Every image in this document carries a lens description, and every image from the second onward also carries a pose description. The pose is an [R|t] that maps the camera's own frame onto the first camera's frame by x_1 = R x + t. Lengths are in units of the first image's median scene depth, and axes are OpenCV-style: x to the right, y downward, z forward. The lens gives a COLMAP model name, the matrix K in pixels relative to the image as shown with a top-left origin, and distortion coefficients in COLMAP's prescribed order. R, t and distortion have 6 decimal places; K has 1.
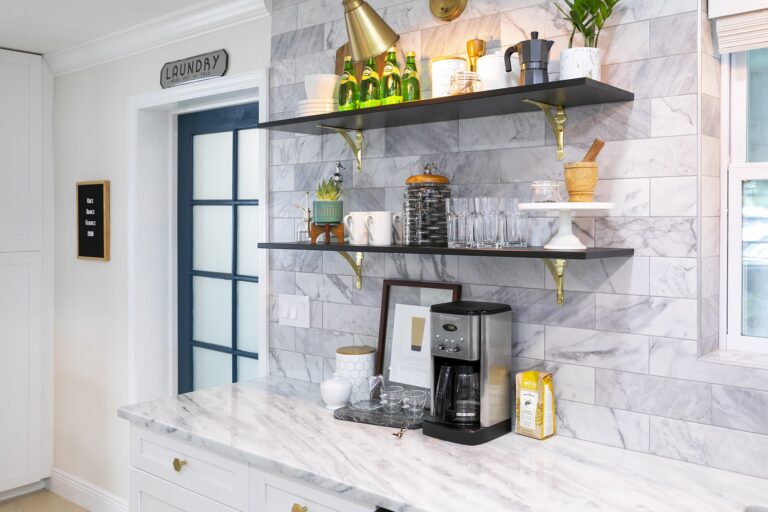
lens RADIAL K [[711.9, 0, 403.9], [0, 711.9, 227.5], [0, 0, 1]] dist [0.003752, 0.000000]
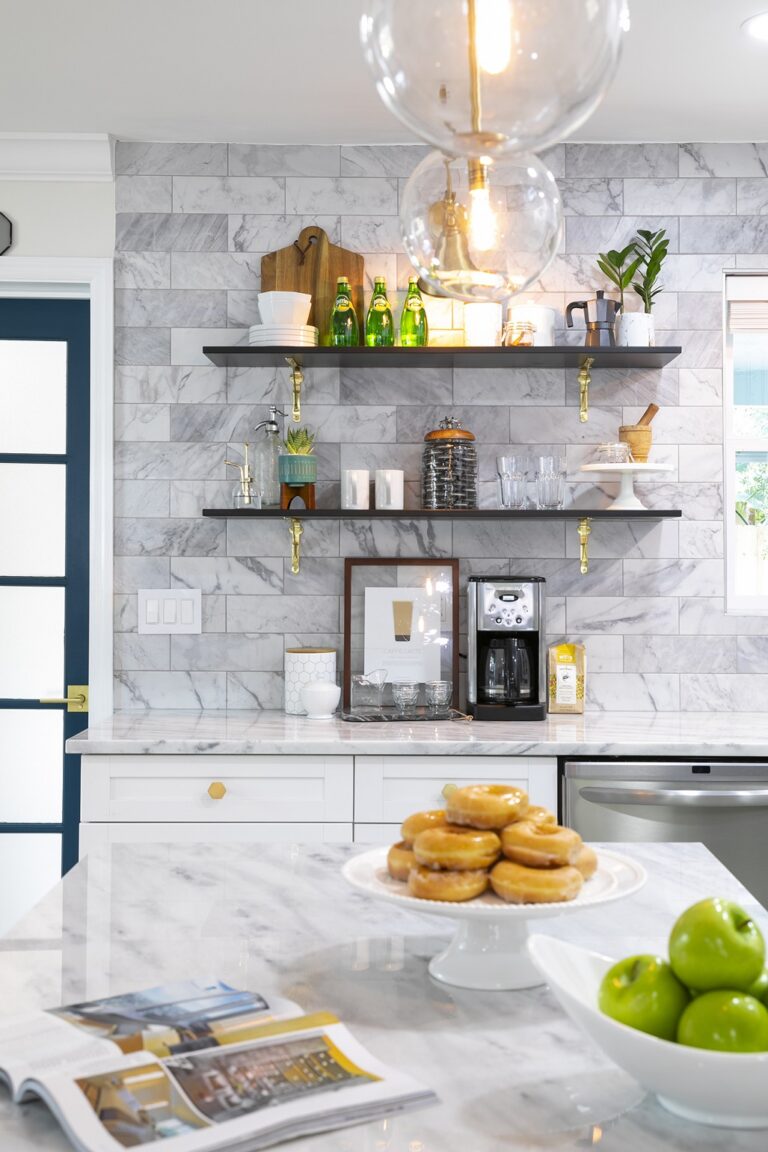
lens RADIAL K [[1506.0, 0, 417.4], [0, 1506.0, 522.5], [0, 0, 1]] dist [0.092511, 0.000000]
pose [[0.770140, 0.009284, 0.637807, -1.092801], [0.002289, 0.999847, -0.017317, 0.065563], [-0.637871, 0.014796, 0.770001, -0.364176]]
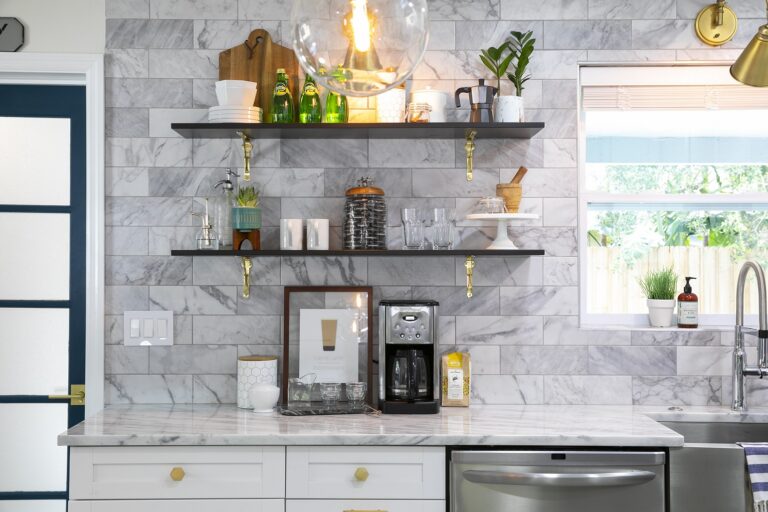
lens RADIAL K [[1078.6, 0, 364.4], [0, 1078.6, 248.4], [0, 0, 1]] dist [0.102189, 0.000000]
pose [[0.771238, 0.002483, 0.636542, -0.978382], [0.004455, 0.999947, -0.009298, 0.034723], [-0.636531, 0.010006, 0.771186, -0.287183]]
